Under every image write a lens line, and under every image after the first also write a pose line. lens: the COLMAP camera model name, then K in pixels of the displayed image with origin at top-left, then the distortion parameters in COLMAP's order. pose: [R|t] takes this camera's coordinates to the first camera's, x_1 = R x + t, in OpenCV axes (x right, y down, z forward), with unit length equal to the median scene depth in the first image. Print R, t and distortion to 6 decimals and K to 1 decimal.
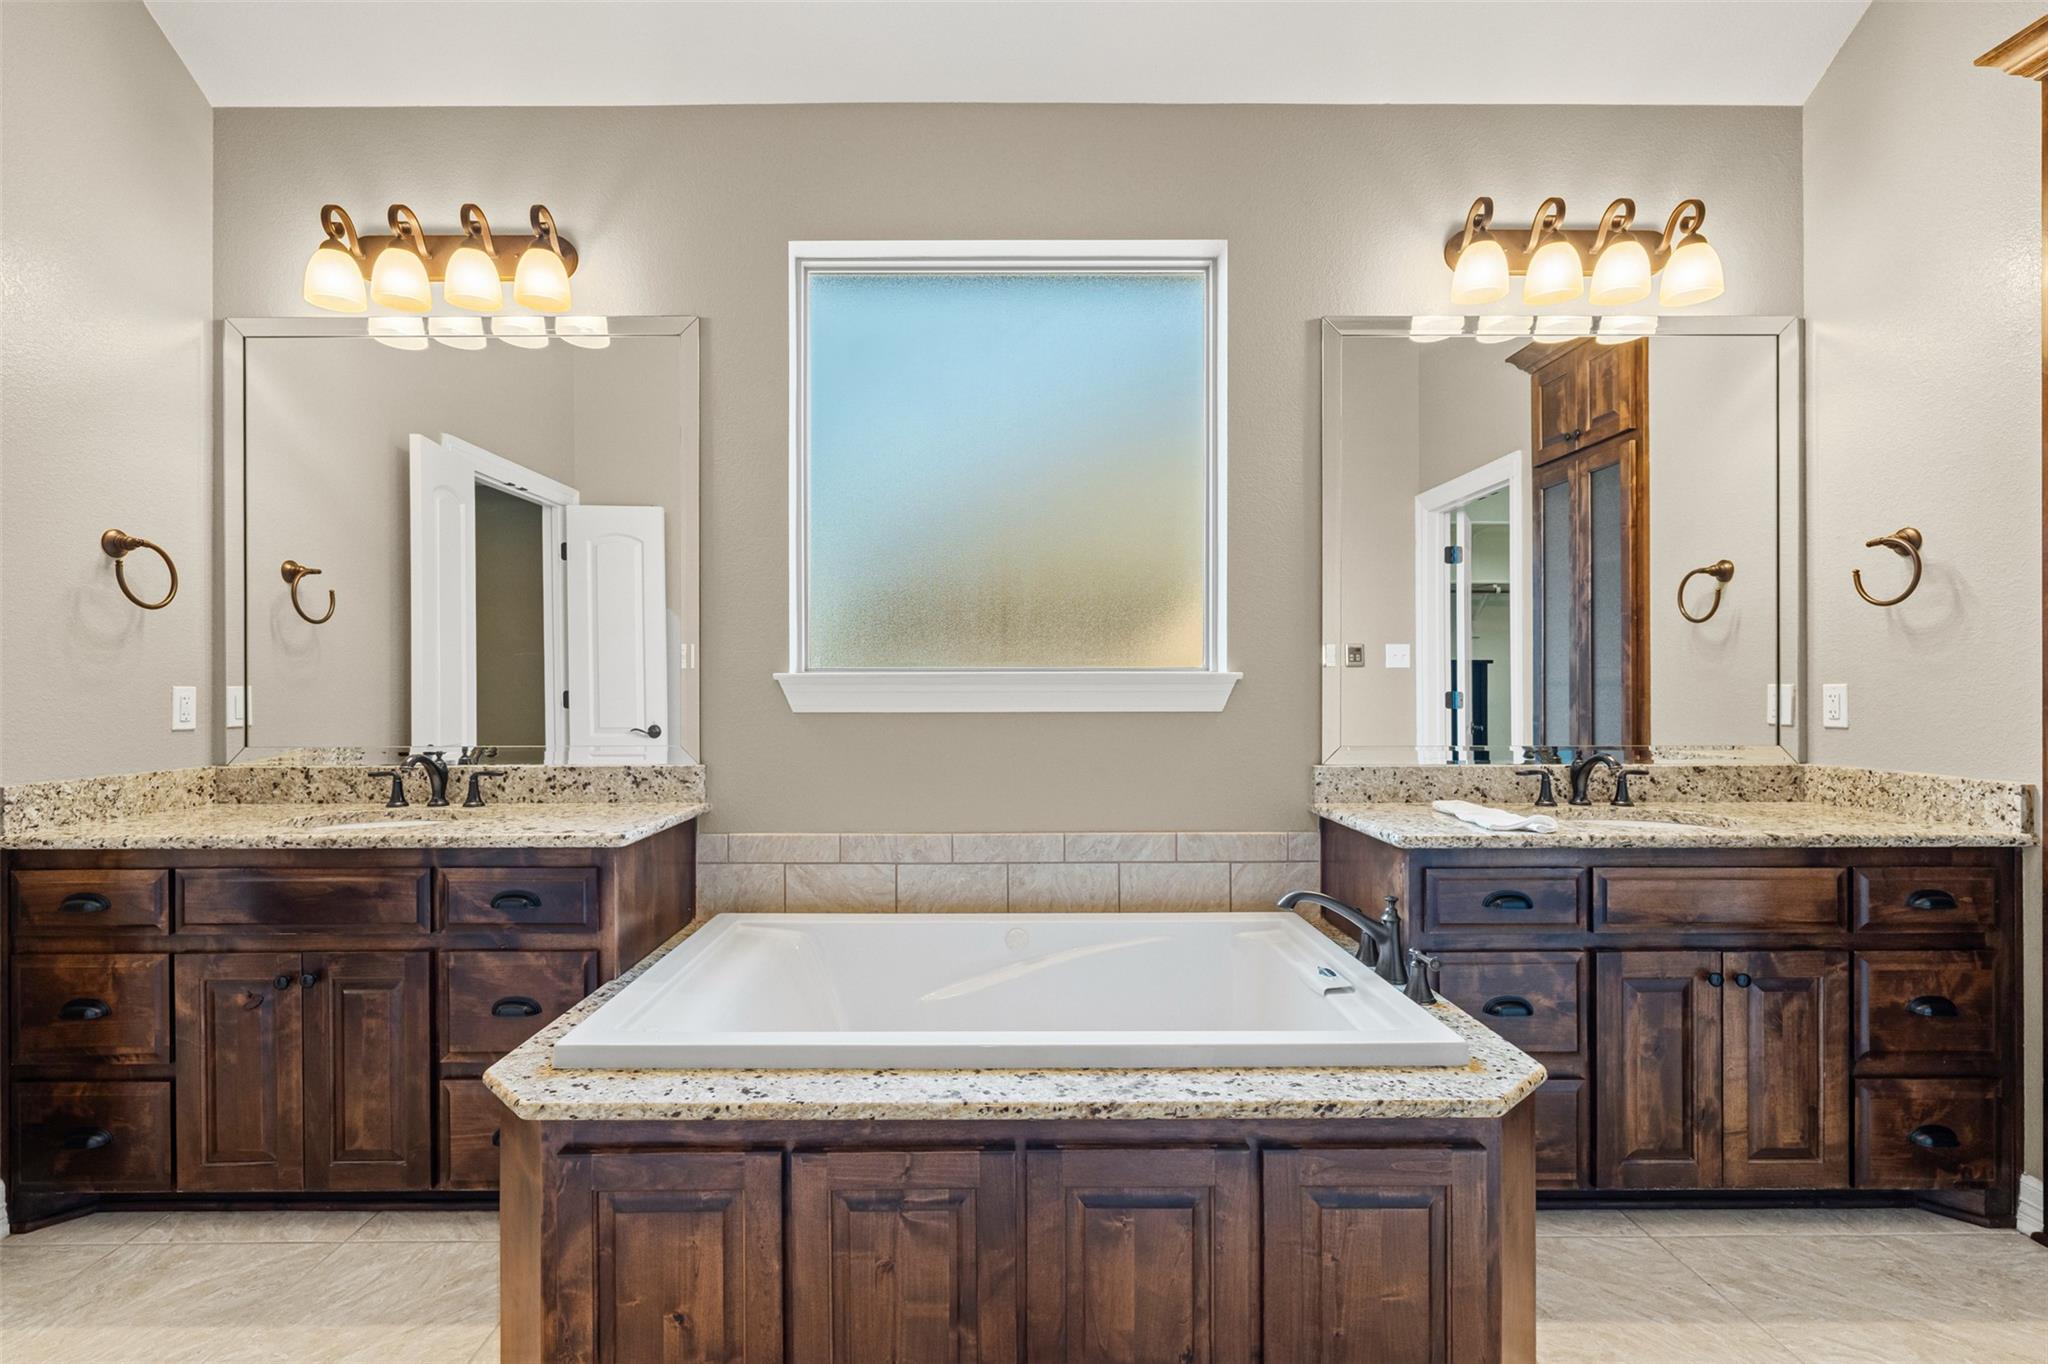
lens RADIAL K [[930.5, 0, 1010.5], [0, 930.5, 689.2], [0, 0, 1]] dist [-0.003105, 0.000895]
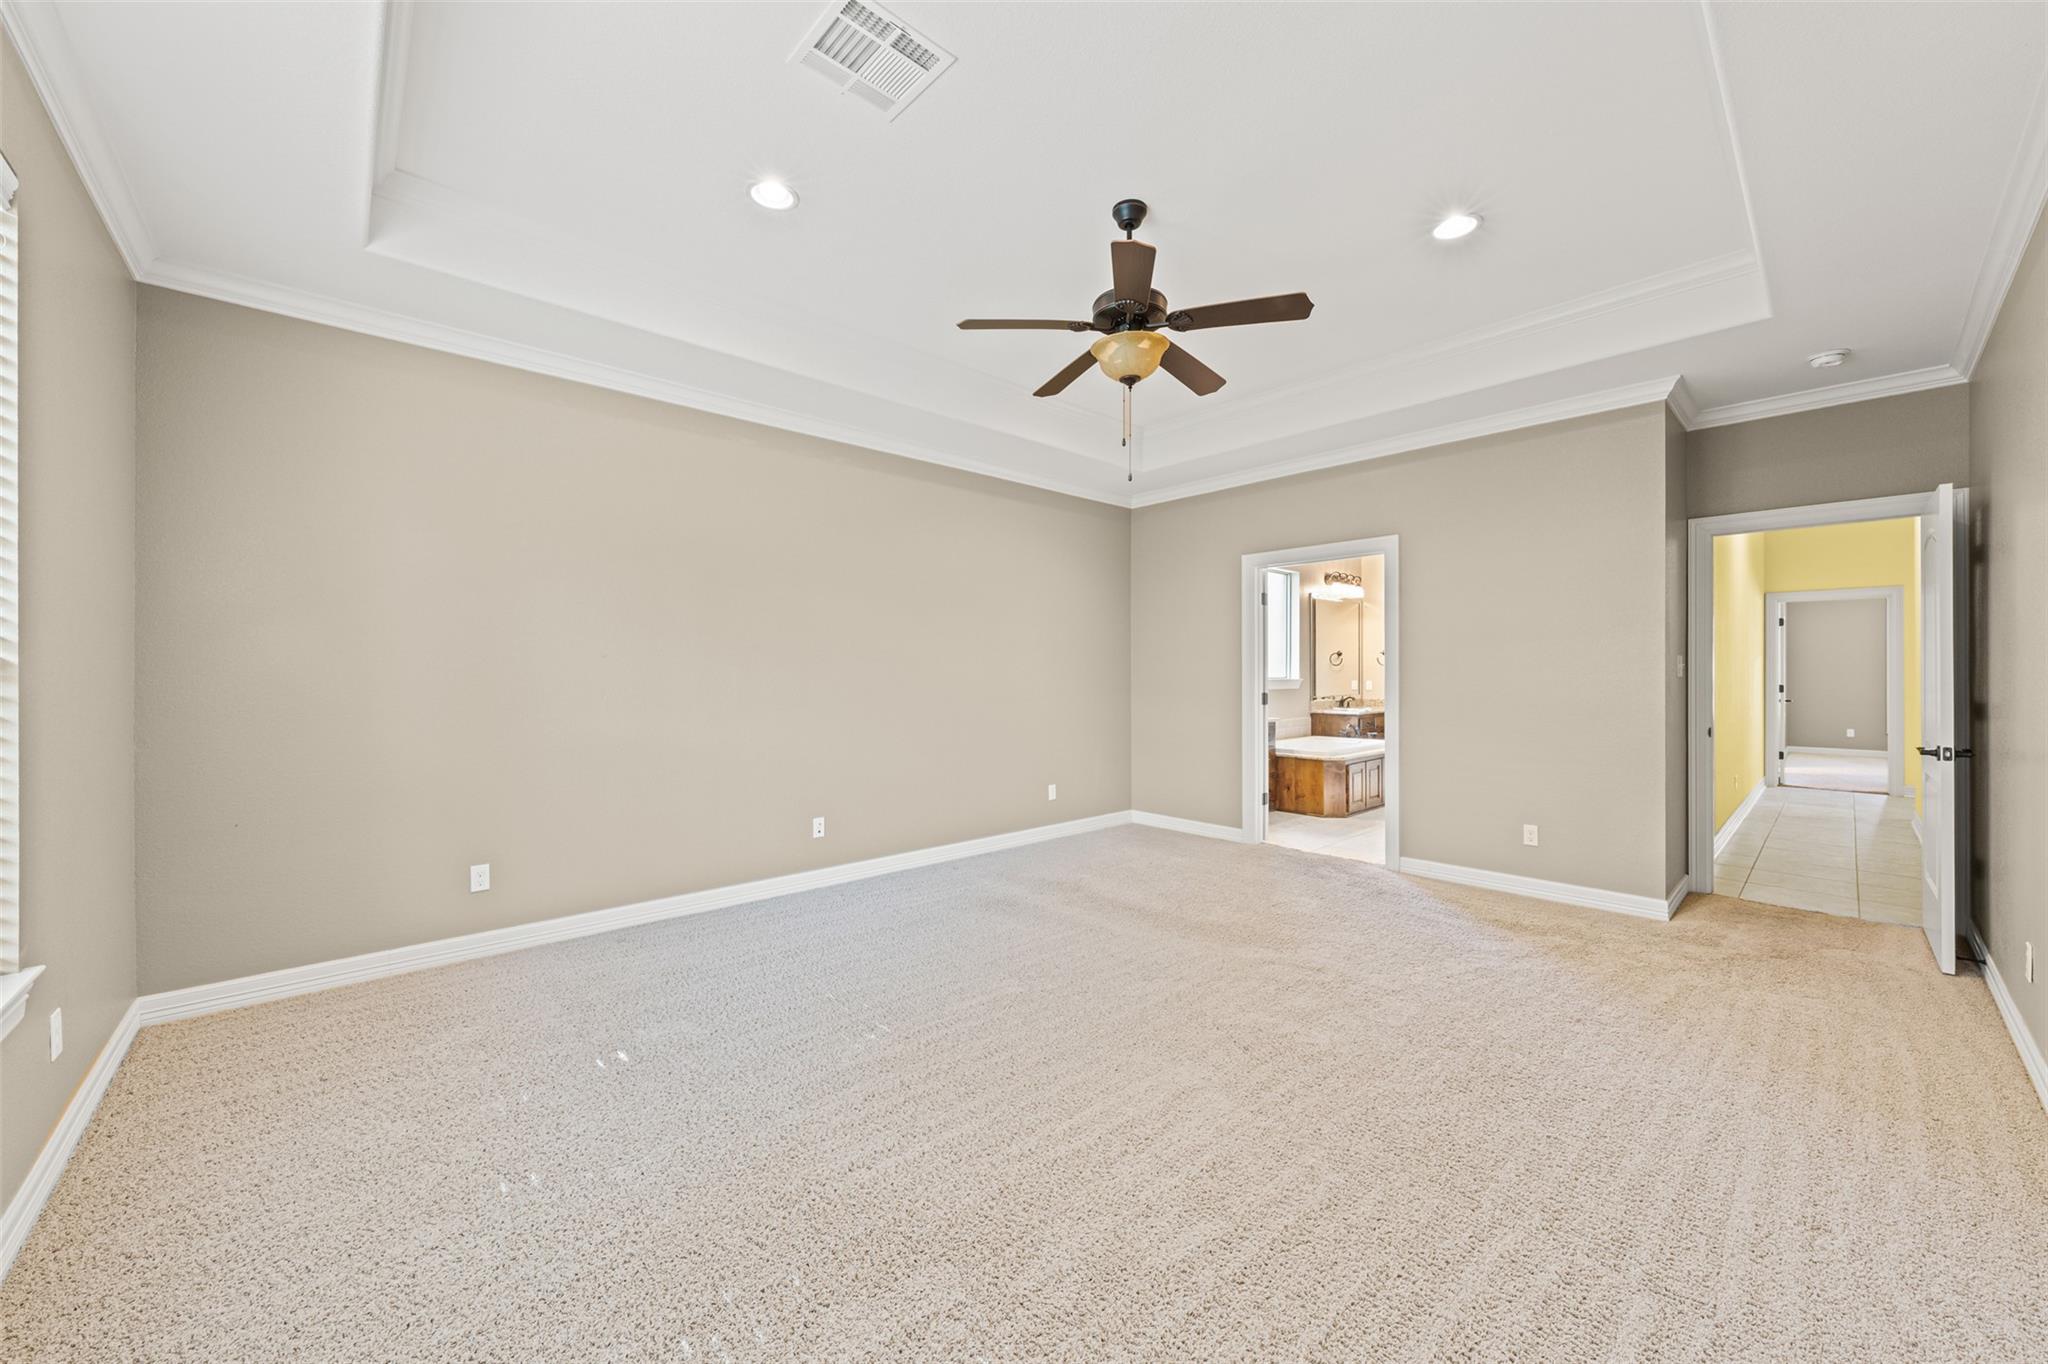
lens RADIAL K [[719.7, 0, 1024.0], [0, 719.7, 680.5], [0, 0, 1]] dist [-0.002921, 0.000092]
pose [[0.743622, -0.001787, 0.668598, -3.403235], [0.001455, 0.999998, 0.001055, -0.017042], [-0.668599, 0.000188, 0.743623, -0.645387]]
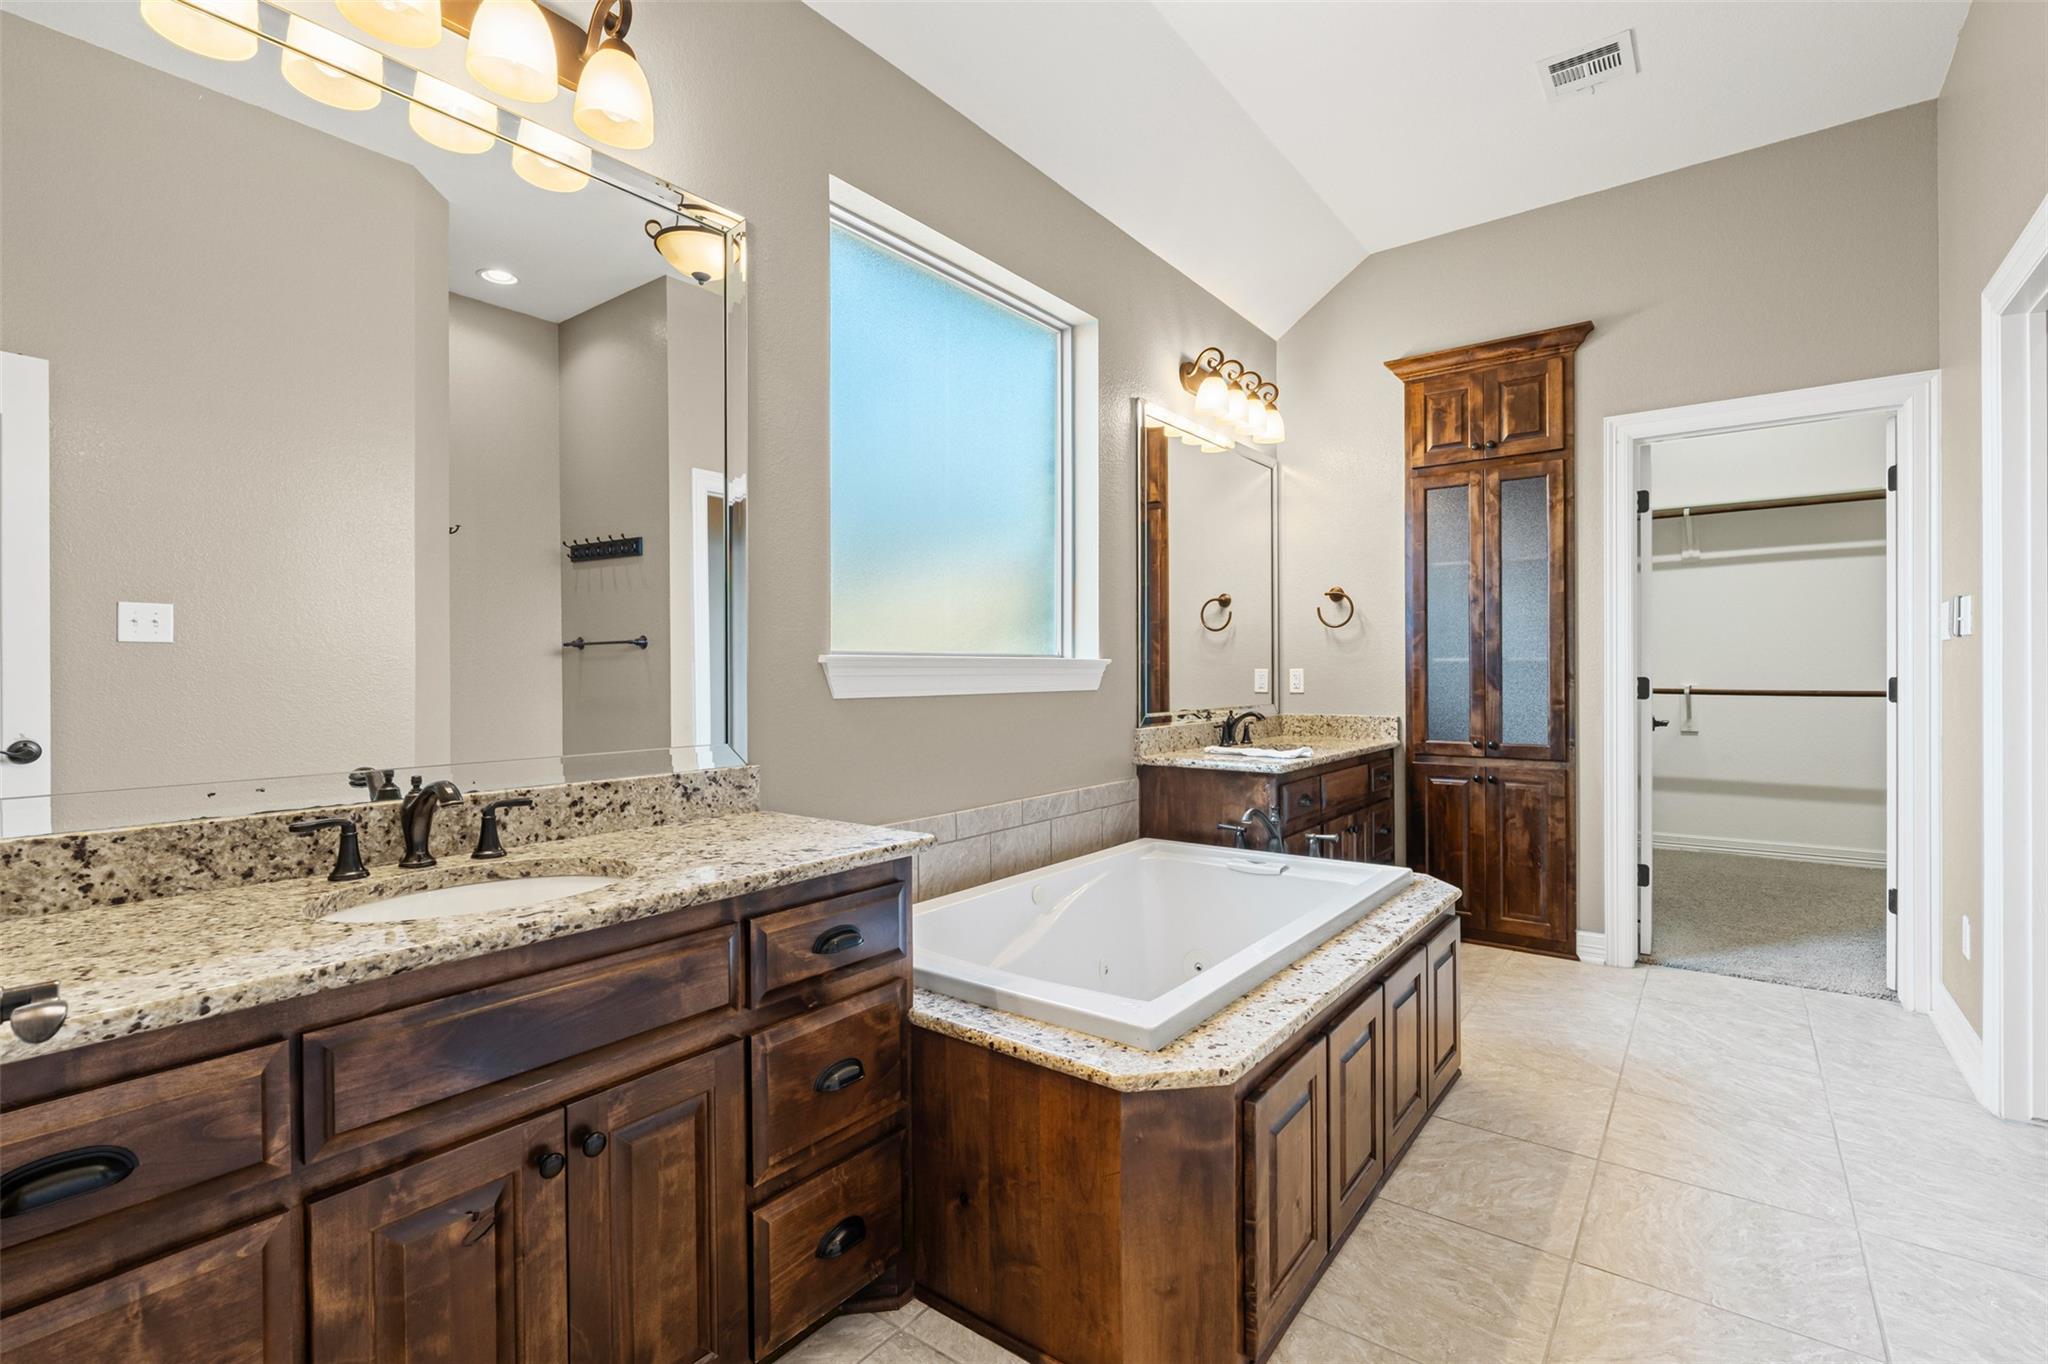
lens RADIAL K [[930.5, 0, 1013.8], [0, 930.5, 674.2], [0, 0, 1]] dist [-0.003105, 0.000895]
pose [[0.611170, -0.003104, 0.791494, -1.055576], [0.005649, 0.999984, -0.000440, 0.003166], [-0.791480, 0.004740, 0.611177, 0.393045]]
